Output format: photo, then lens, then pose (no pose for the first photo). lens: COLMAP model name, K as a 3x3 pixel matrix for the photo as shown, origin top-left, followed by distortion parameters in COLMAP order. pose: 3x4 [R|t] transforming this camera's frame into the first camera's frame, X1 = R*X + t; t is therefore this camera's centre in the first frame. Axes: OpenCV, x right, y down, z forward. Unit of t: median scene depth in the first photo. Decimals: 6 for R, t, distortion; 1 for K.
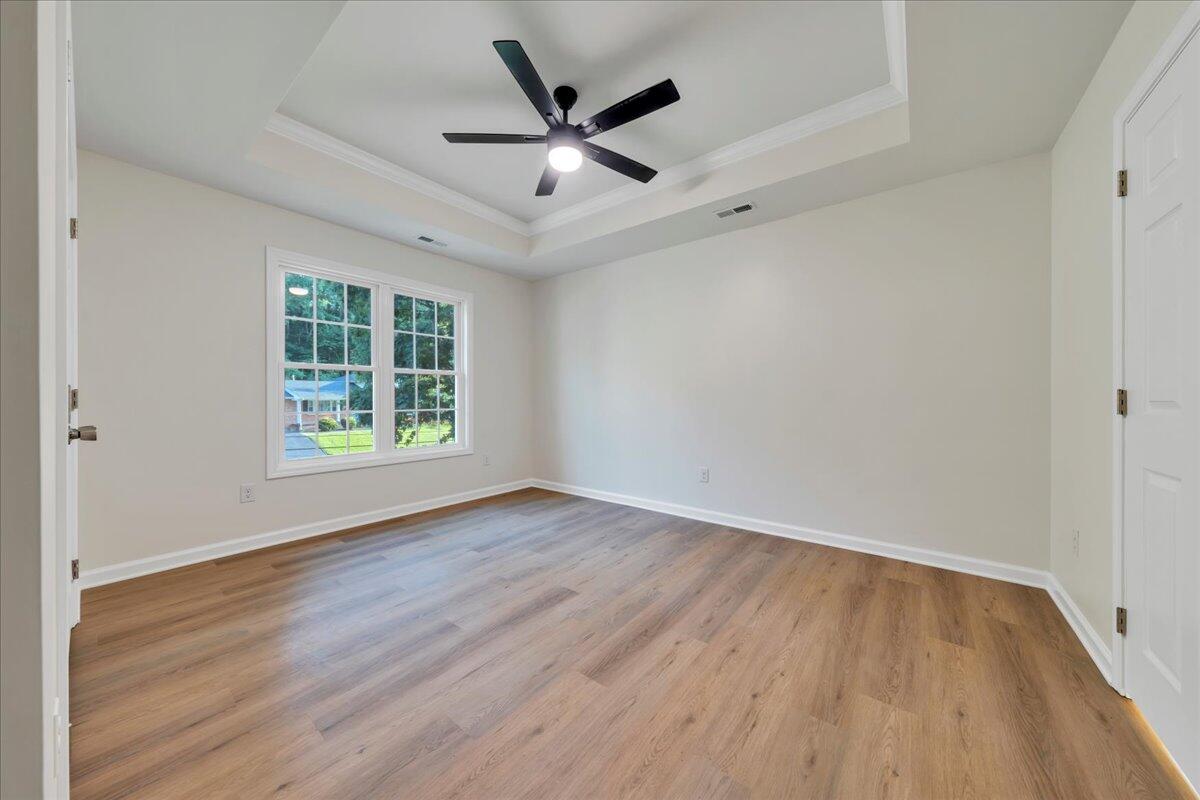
lens RADIAL K [[407.9, 0, 595.8], [0, 407.9, 390.1], [0, 0, 1]] dist [-0.001924, 0.000376]
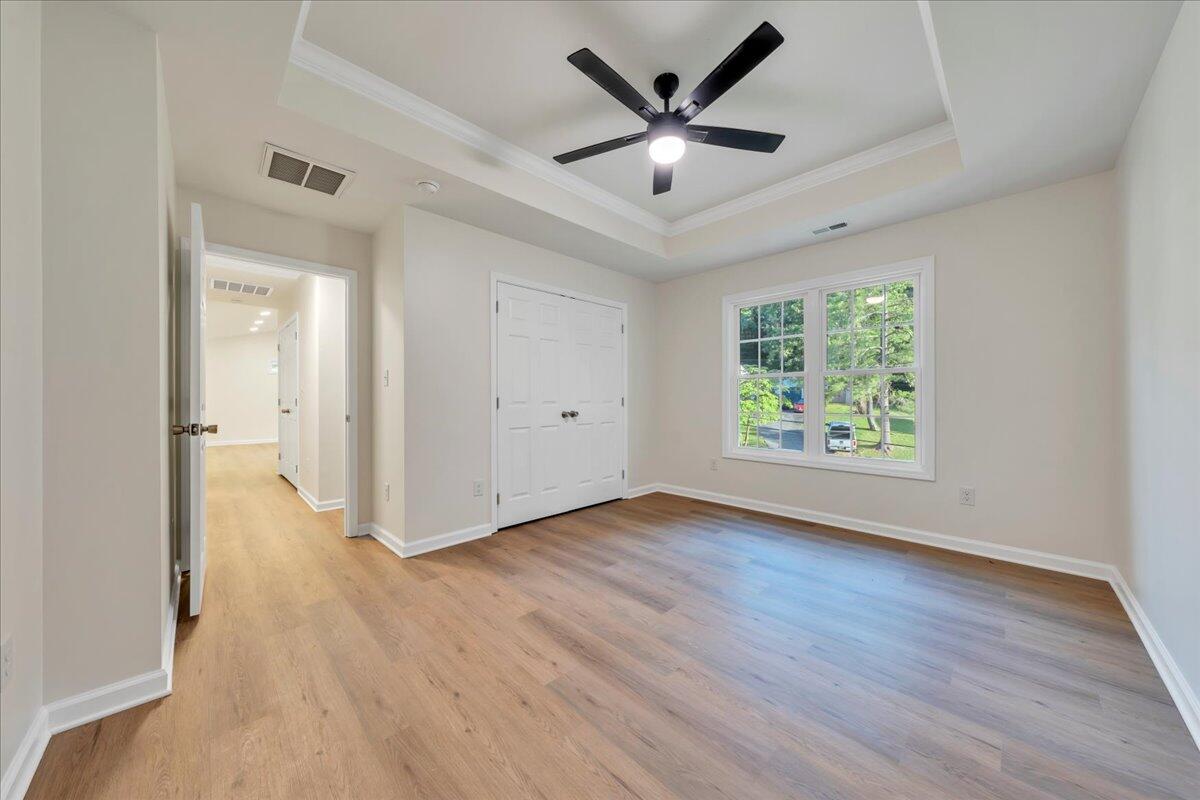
lens RADIAL K [[407.9, 0, 604.1], [0, 407.9, 400.4], [0, 0, 1]] dist [-0.001924, 0.000376]
pose [[-0.115236, 0.001024, -0.993338, 0.667721], [0.015642, 0.999877, -0.000784, 0.009183], [0.993215, -0.015628, -0.115238, 0.733591]]
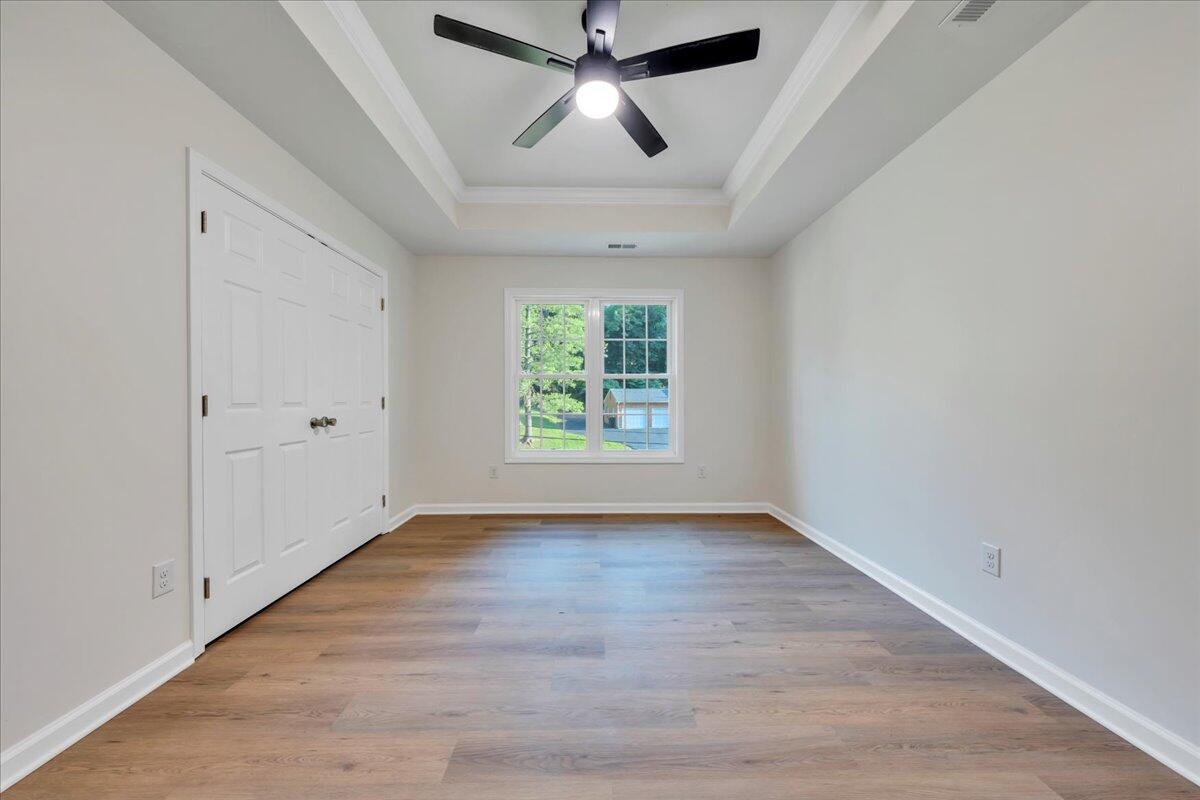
lens RADIAL K [[407.9, 0, 598.7], [0, 407.9, 403.6], [0, 0, 1]] dist [-0.001924, 0.000376]
pose [[0.639060, 0.005745, -0.769135, 0.404580], [0.011211, 0.999796, 0.016784, 0.003945], [0.769075, -0.019349, 0.638866, 0.379532]]
